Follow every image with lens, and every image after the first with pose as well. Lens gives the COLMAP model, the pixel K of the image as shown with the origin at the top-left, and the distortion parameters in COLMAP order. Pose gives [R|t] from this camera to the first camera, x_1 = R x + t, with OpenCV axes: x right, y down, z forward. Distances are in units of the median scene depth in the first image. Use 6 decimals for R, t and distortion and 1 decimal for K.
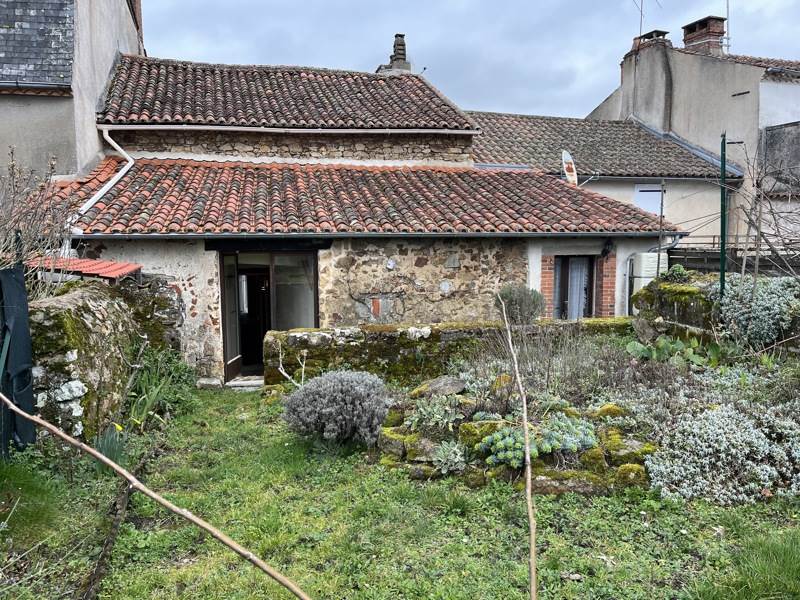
lens RADIAL K [[609.2, 0, 399.1], [0, 609.2, 300.6], [0, 0, 1]] dist [0.029265, -0.031127]
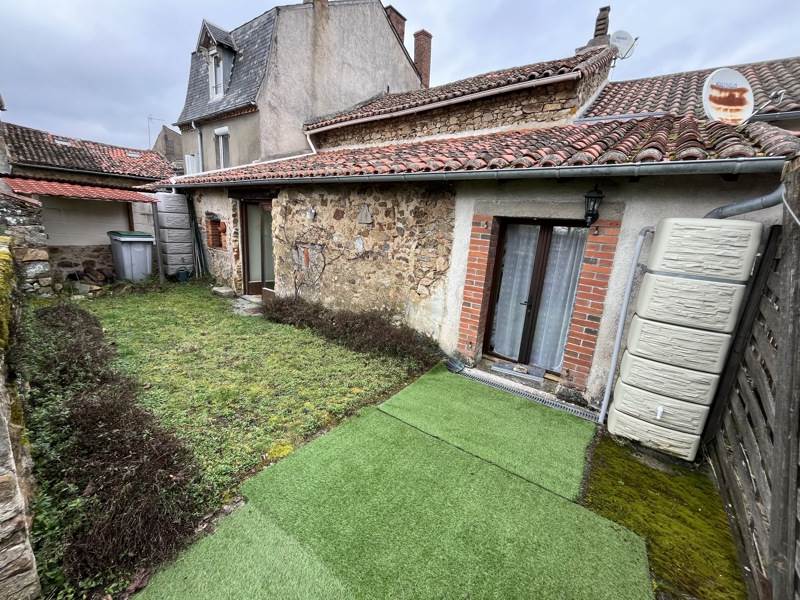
lens RADIAL K [[323.4, 0, 399.0], [0, 323.4, 299.0], [0, 0, 1]] dist [-0.000131, -0.000336]
pose [[0.634870, 0.219521, -0.740777, 0.473596], [-0.150485, 0.975558, 0.160126, -0.029600], [0.757822, 0.009816, 0.652387, 0.727208]]
